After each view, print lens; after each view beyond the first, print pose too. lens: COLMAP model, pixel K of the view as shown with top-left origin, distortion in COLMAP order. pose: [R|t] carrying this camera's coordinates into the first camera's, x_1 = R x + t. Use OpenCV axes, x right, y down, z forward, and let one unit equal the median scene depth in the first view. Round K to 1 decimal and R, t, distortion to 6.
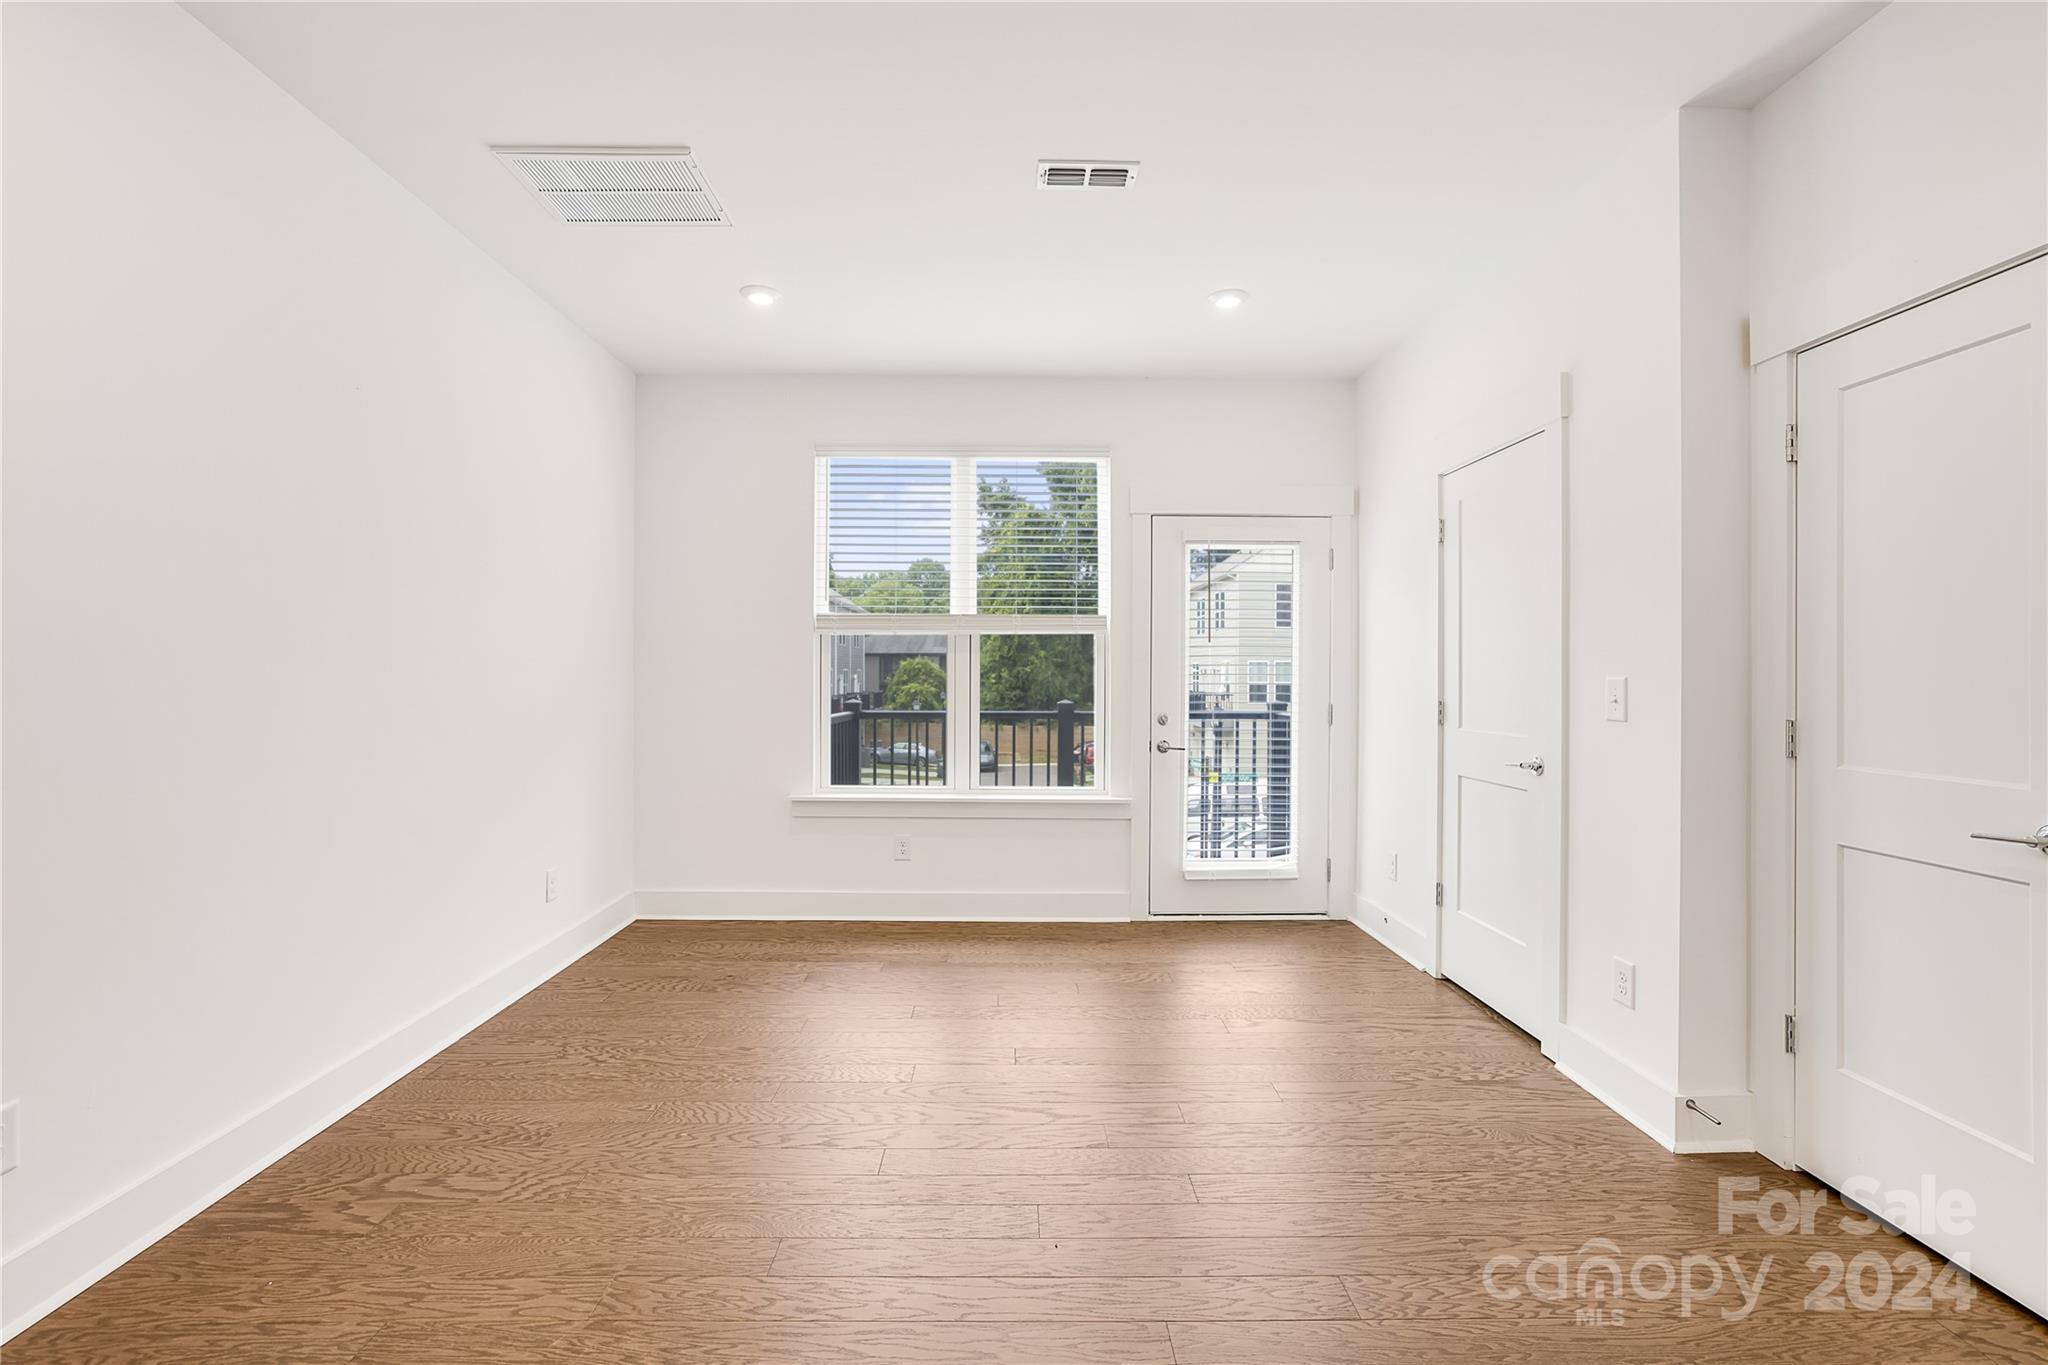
lens RADIAL K [[891.6, 0, 1022.4], [0, 891.6, 674.7], [0, 0, 1]] dist [-0.005037, 0.004837]
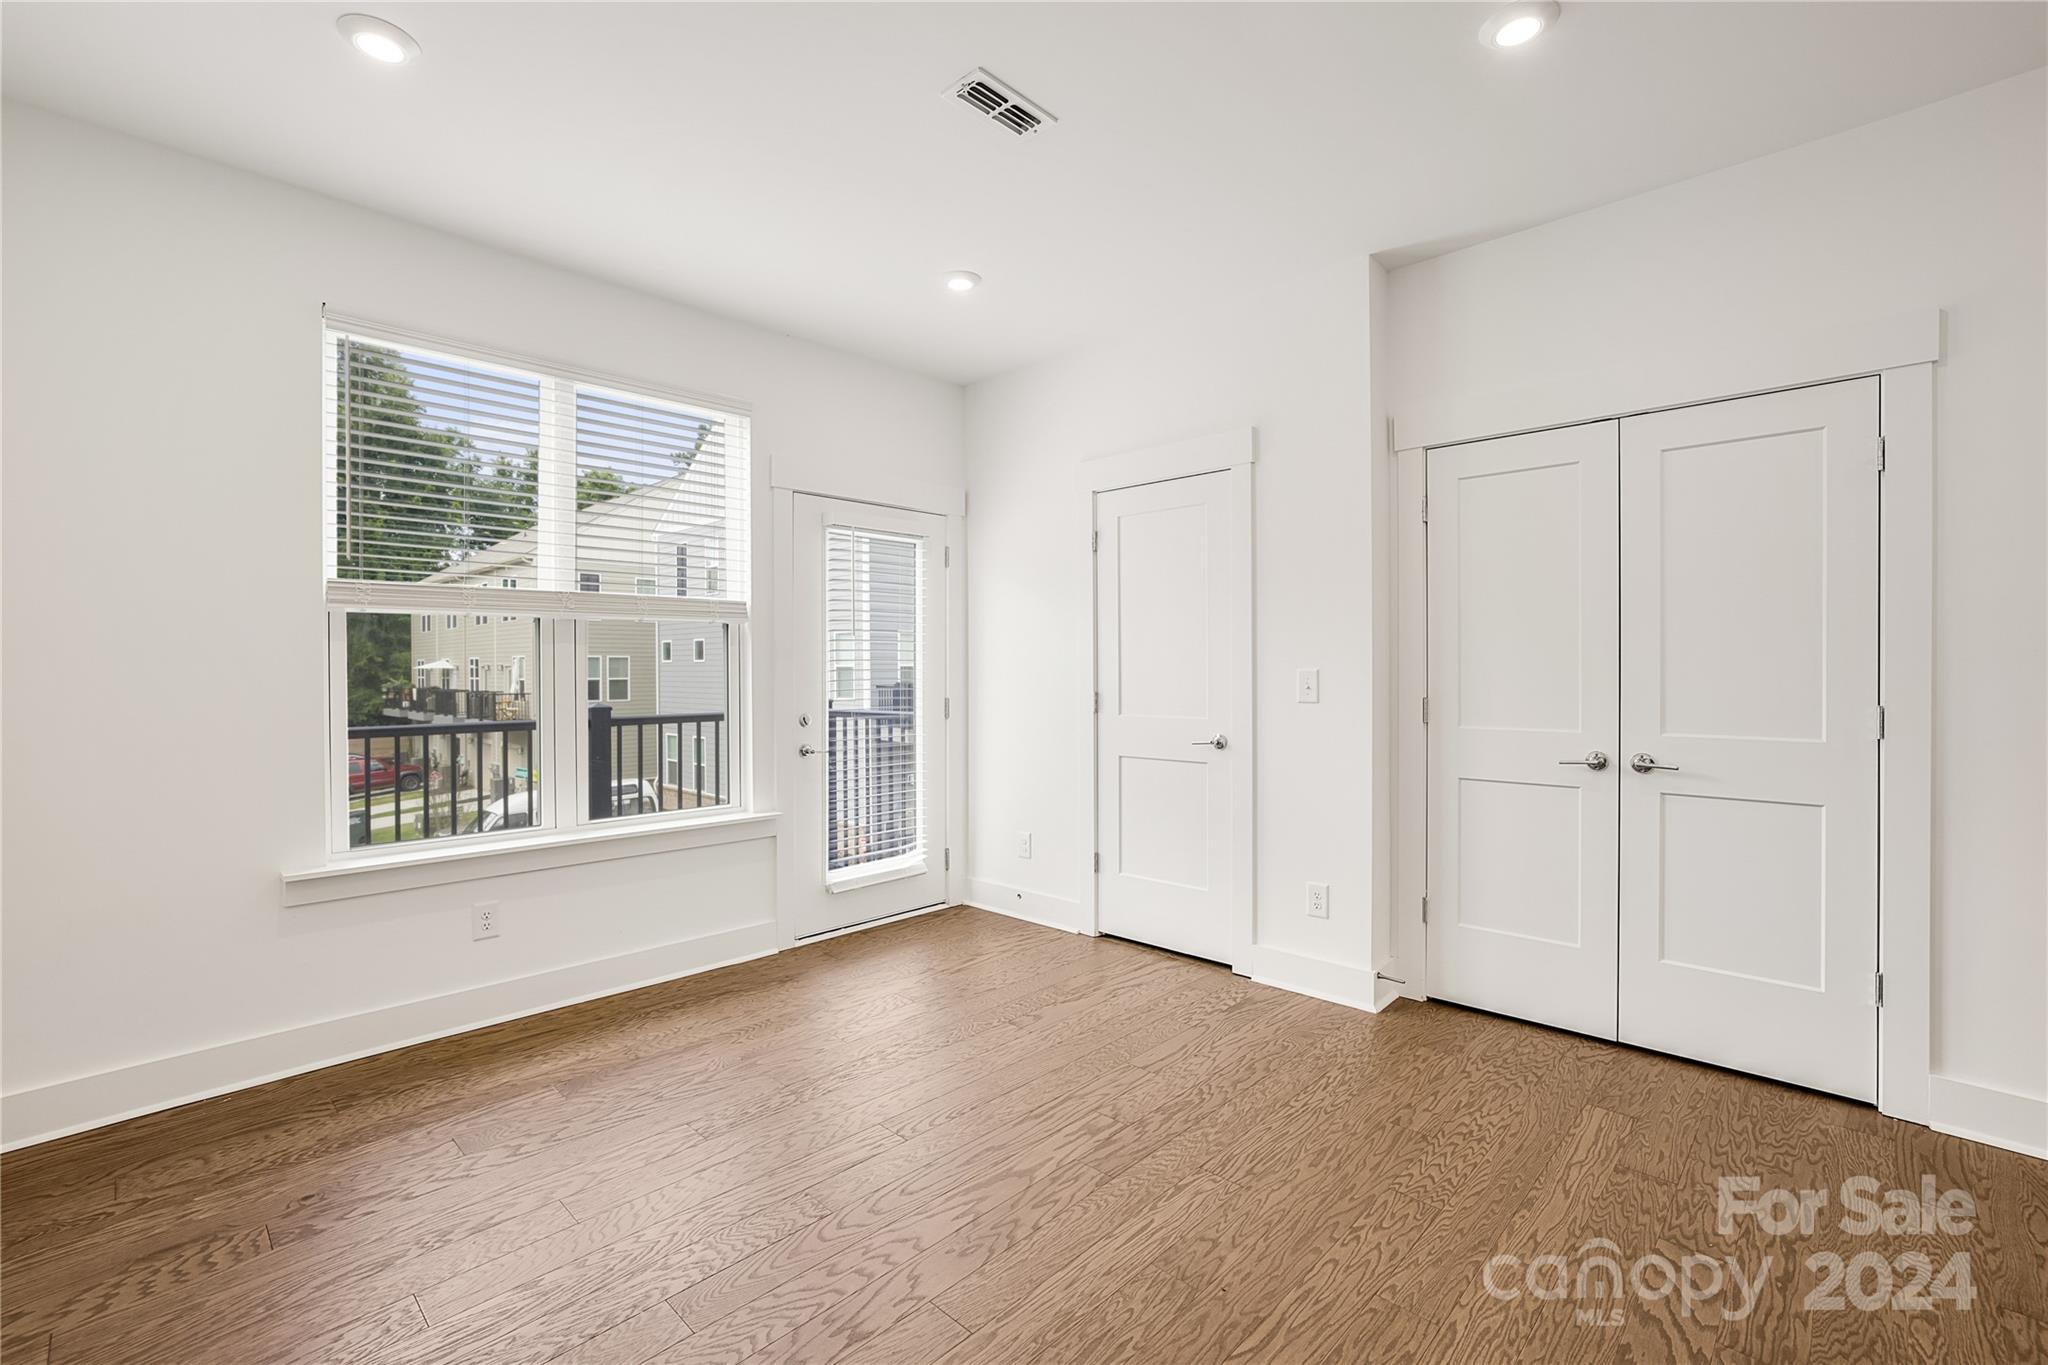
lens RADIAL K [[891.6, 0, 1015.2], [0, 891.6, 676.3], [0, 0, 1]] dist [-0.005037, 0.004837]
pose [[0.712767, -0.012097, 0.701297, -0.400364], [0.006972, 0.999924, 0.010163, -0.002482], [-0.701366, -0.002354, 0.712797, 0.263284]]
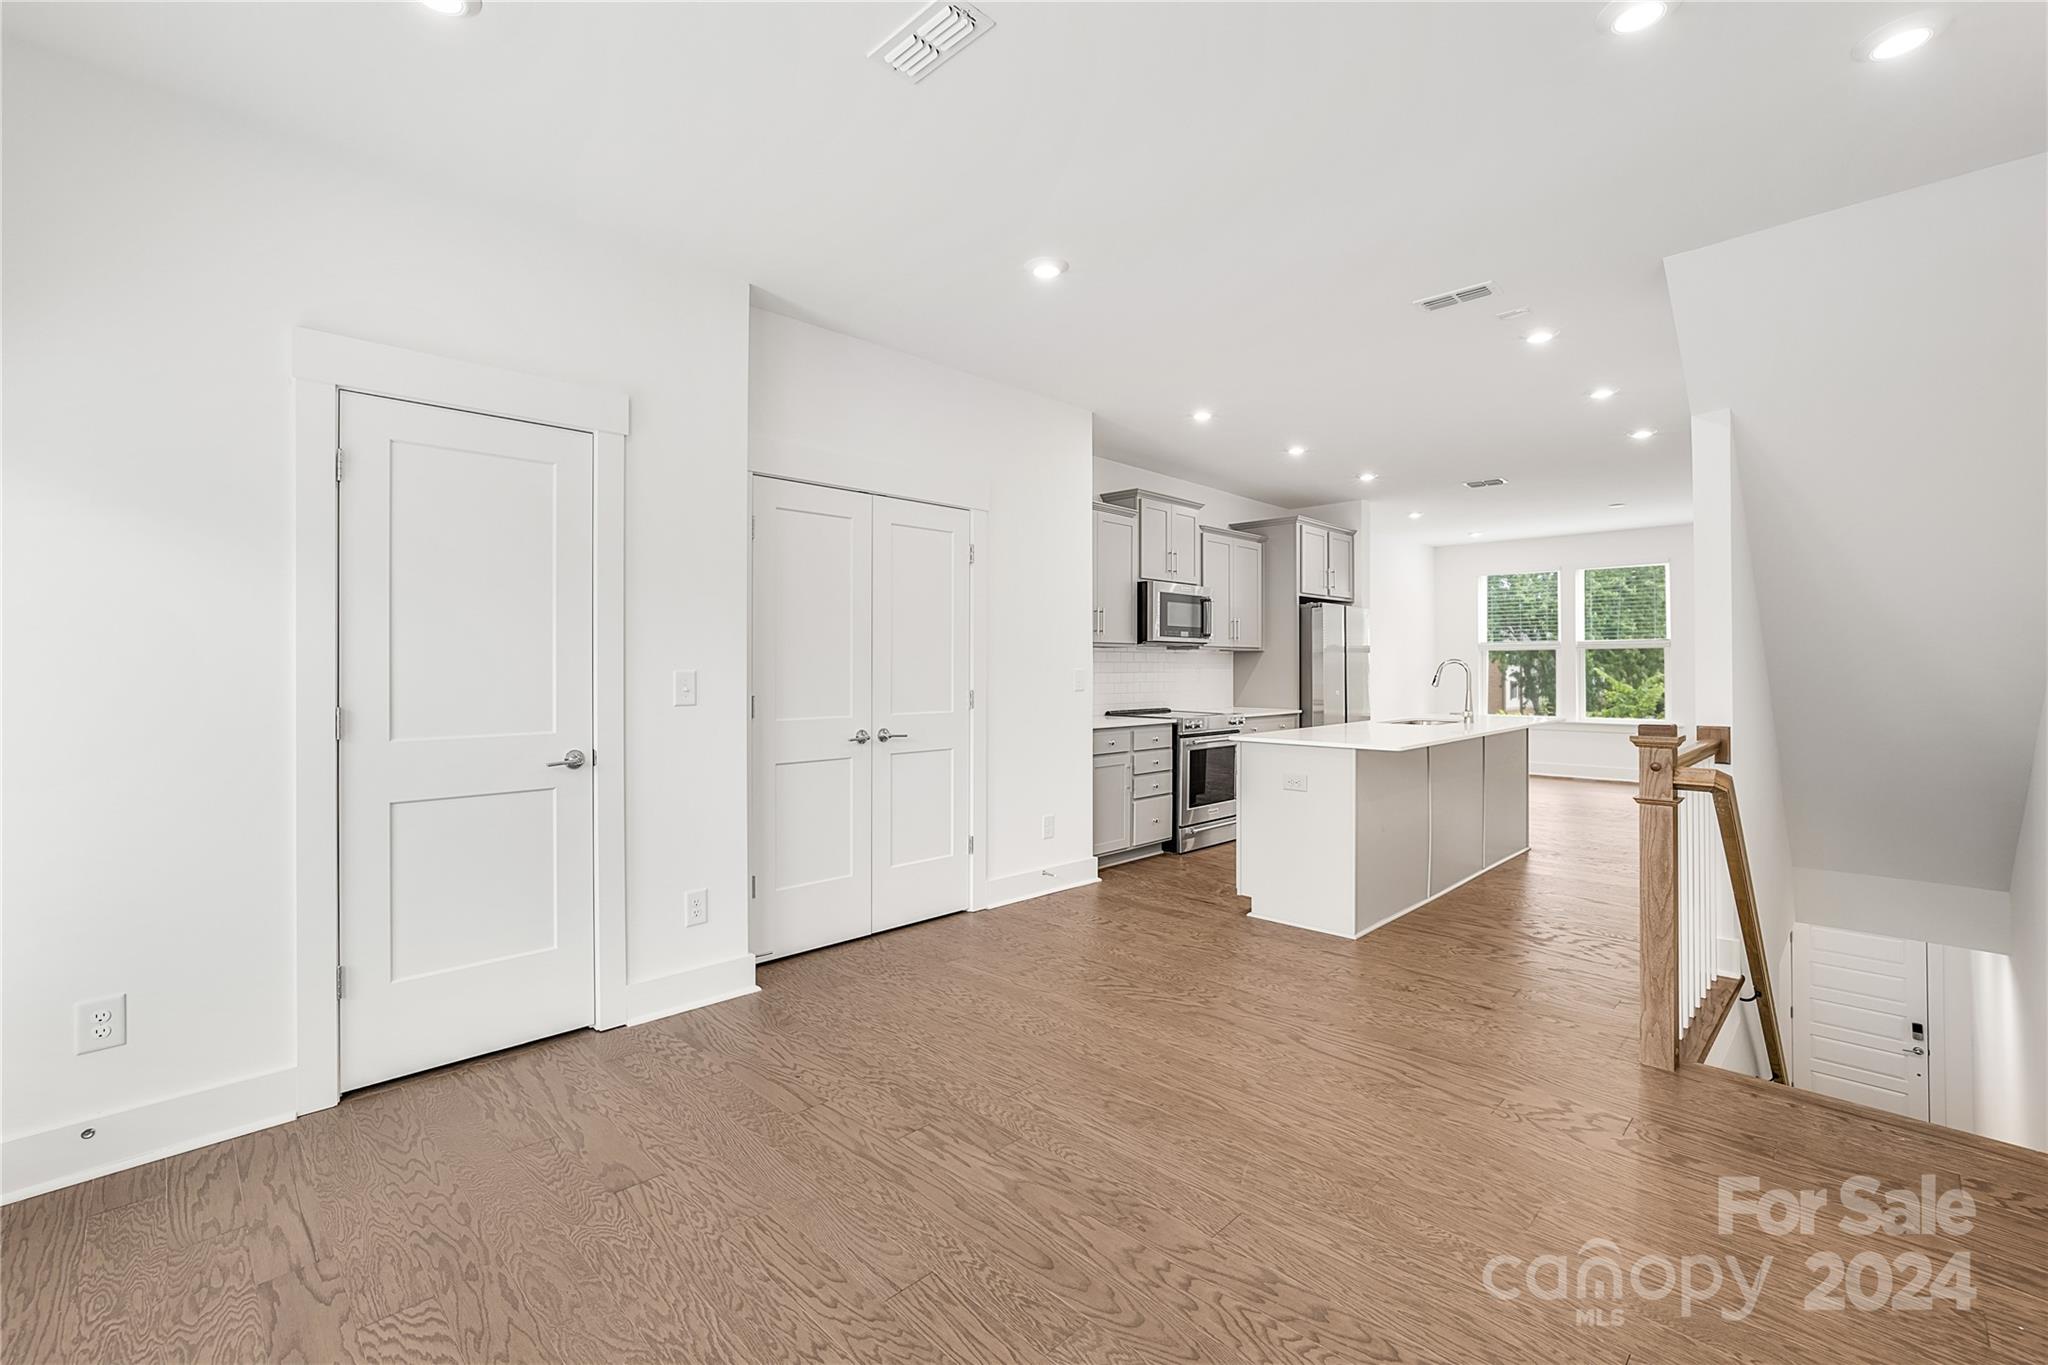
lens RADIAL K [[891.6, 0, 1008.9], [0, 891.6, 672.3], [0, 0, 1]] dist [-0.005037, 0.004837]
pose [[-0.681744, -0.008355, 0.731543, -0.405405], [-0.000514, 0.999940, 0.010942, -0.006990], [-0.731591, 0.007084, -0.681707, 1.091587]]
